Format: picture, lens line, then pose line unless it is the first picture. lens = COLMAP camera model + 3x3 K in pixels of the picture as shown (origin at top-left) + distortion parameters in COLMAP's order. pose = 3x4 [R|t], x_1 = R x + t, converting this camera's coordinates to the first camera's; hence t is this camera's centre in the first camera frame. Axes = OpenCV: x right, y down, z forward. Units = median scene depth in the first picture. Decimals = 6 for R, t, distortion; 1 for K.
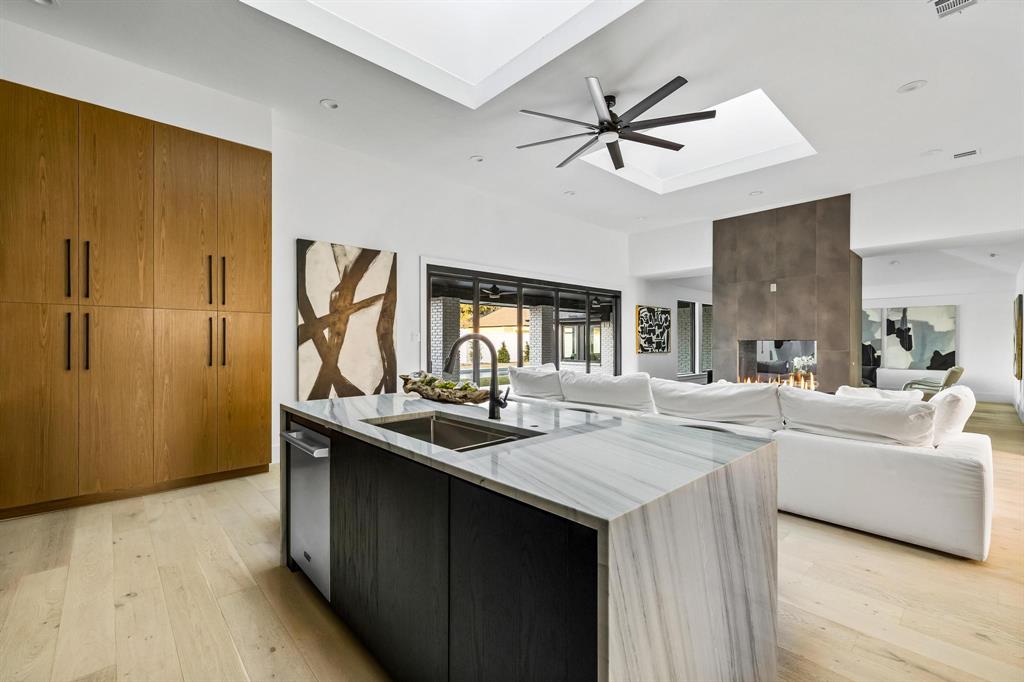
lens RADIAL K [[434.9, 0, 515.0], [0, 434.9, 343.1], [0, 0, 1]] dist [-0.004565, -0.000587]
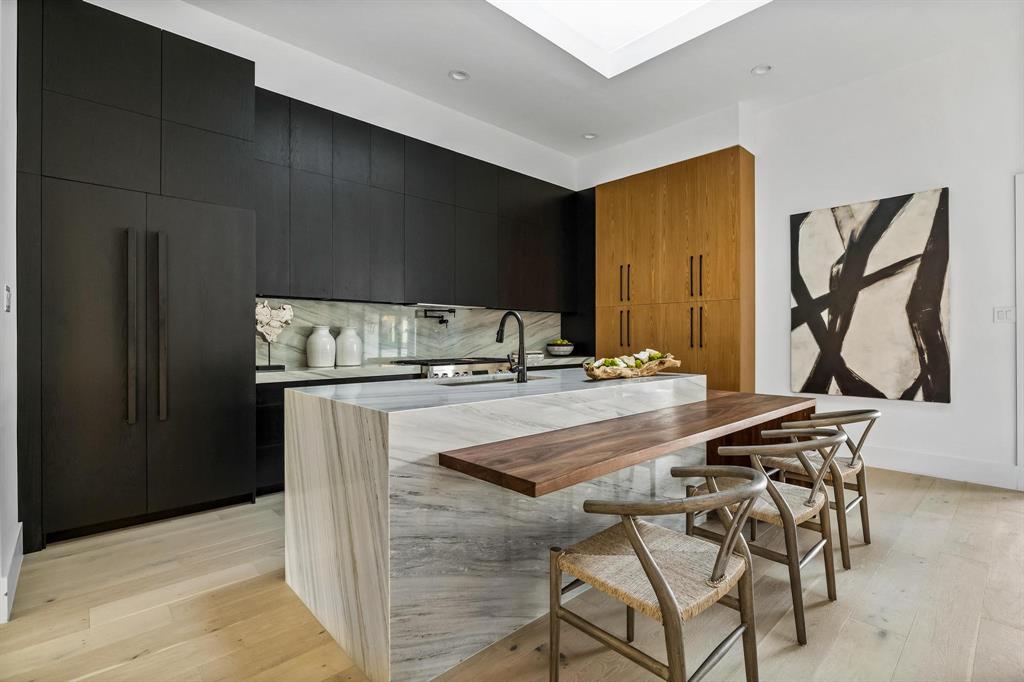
lens RADIAL K [[472.3, 0, 508.5], [0, 472.3, 336.1], [0, 0, 1]] dist [-0.009887, 0.000155]
pose [[-0.005859, -0.004101, -0.999974, 0.252751], [-0.001771, 0.999990, -0.004091, 0.011276], [0.999981, 0.001747, -0.005866, 0.201980]]
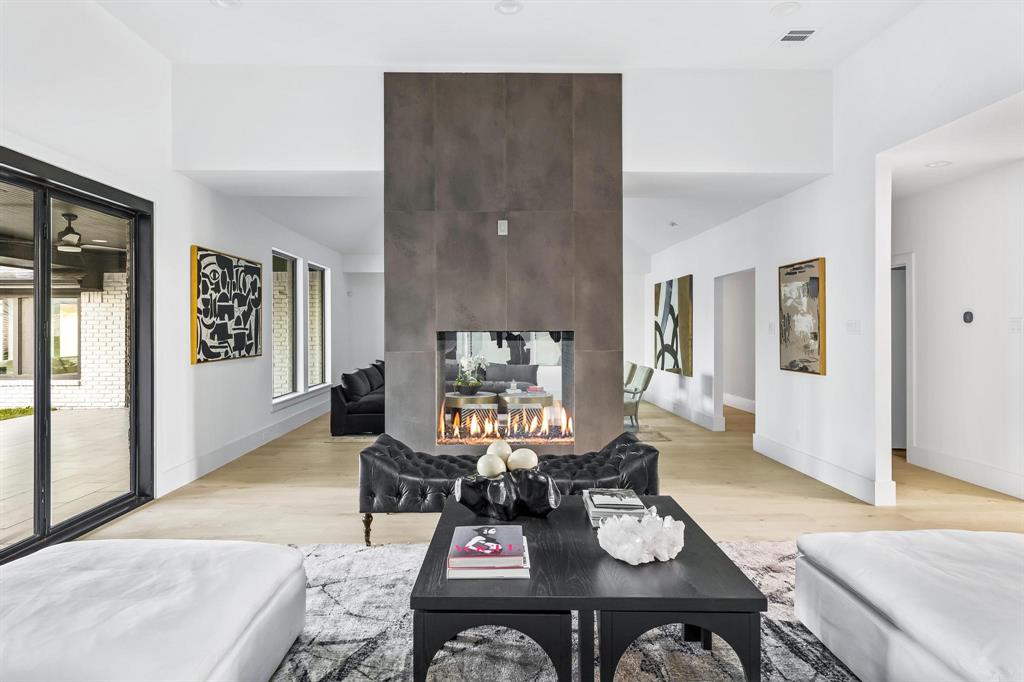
lens RADIAL K [[567.4, 0, 498.4], [0, 567.4, 323.7], [0, 0, 1]] dist [0.005418, 0.001291]
pose [[0.671029, 0.003294, 0.741424, 0.075943], [0.005724, 0.999937, -0.009623, -0.006815], [-0.741409, 0.010701, 0.670968, 0.426090]]
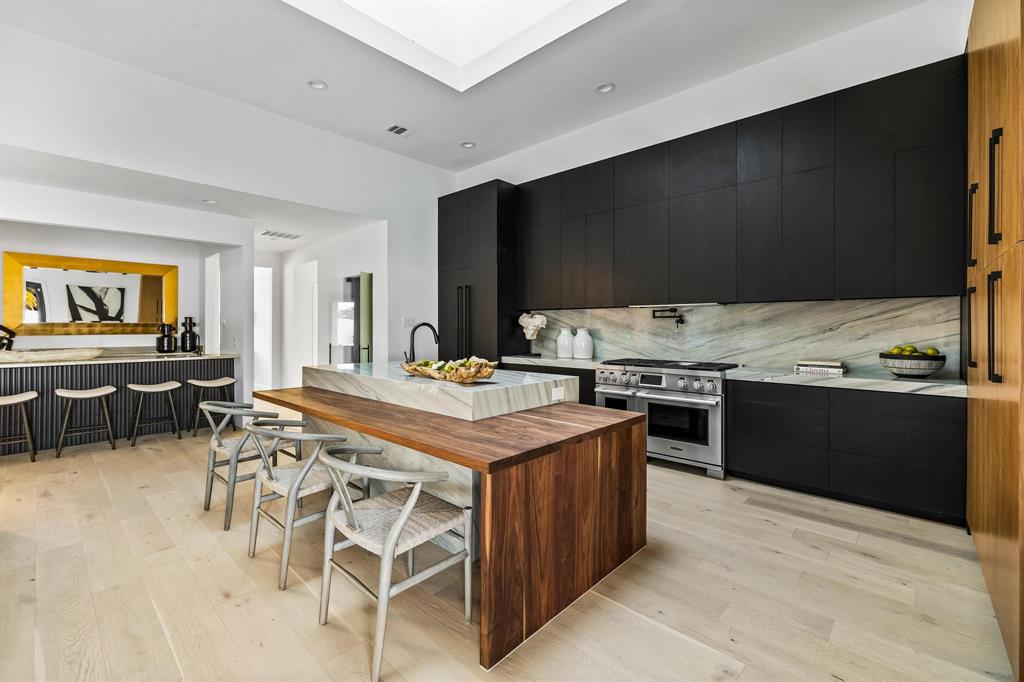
lens RADIAL K [[434.9, 0, 503.1], [0, 434.9, 331.0], [0, 0, 1]] dist [-0.004565, -0.000587]
pose [[-0.997801, -0.002450, -0.066230, -0.063342], [-0.003140, 0.999942, 0.010325, -0.001237], [0.066200, 0.010511, -0.997751, 0.577964]]
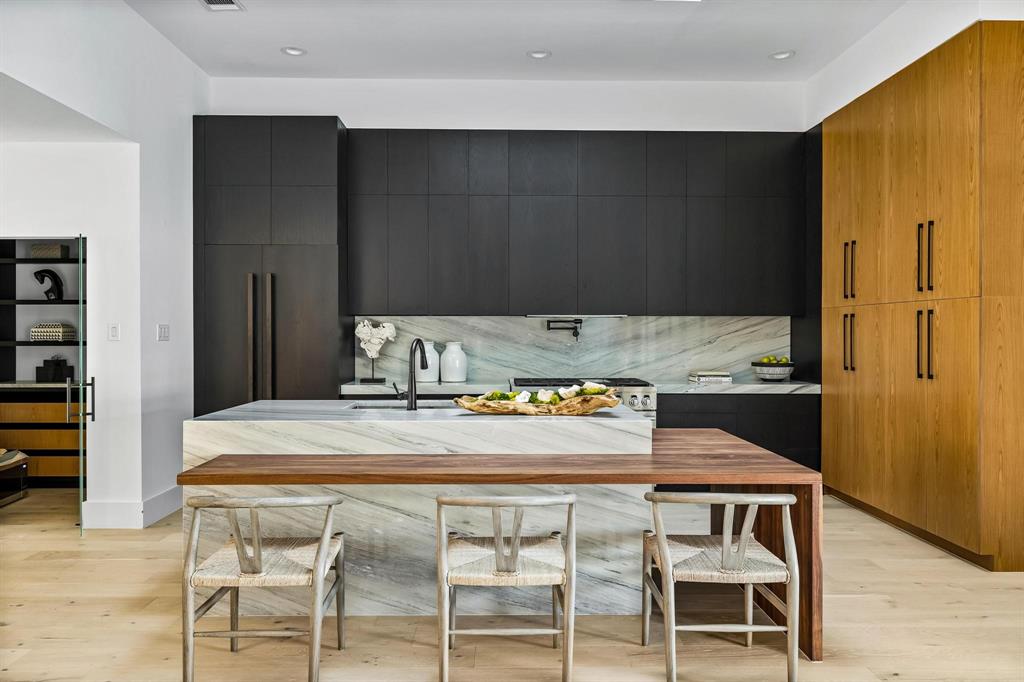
lens RADIAL K [[668.7, 0, 506.3], [0, 668.7, 335.6], [0, 0, 1]] dist [0.003394, -0.000540]
pose [[-0.666812, 0.001269, -0.745225, 0.236050], [-0.003352, 0.999983, 0.004702, -0.008192], [0.745218, 0.005633, -0.666797, 0.500842]]
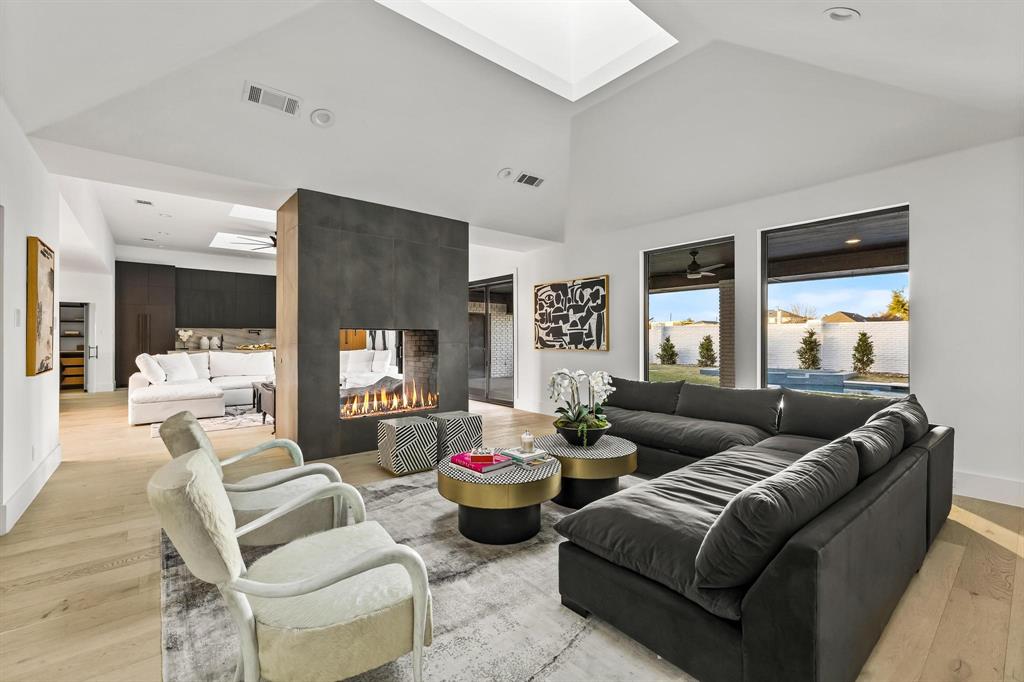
lens RADIAL K [[434.9, 0, 512.7], [0, 434.9, 340.8], [0, 0, 1]] dist [-0.004565, -0.000587]
pose [[-0.056521, 0.001910, -0.998400, 1.037496], [-0.003458, 0.999992, 0.002109, 0.007987], [0.998395, 0.003572, -0.056514, 1.001401]]
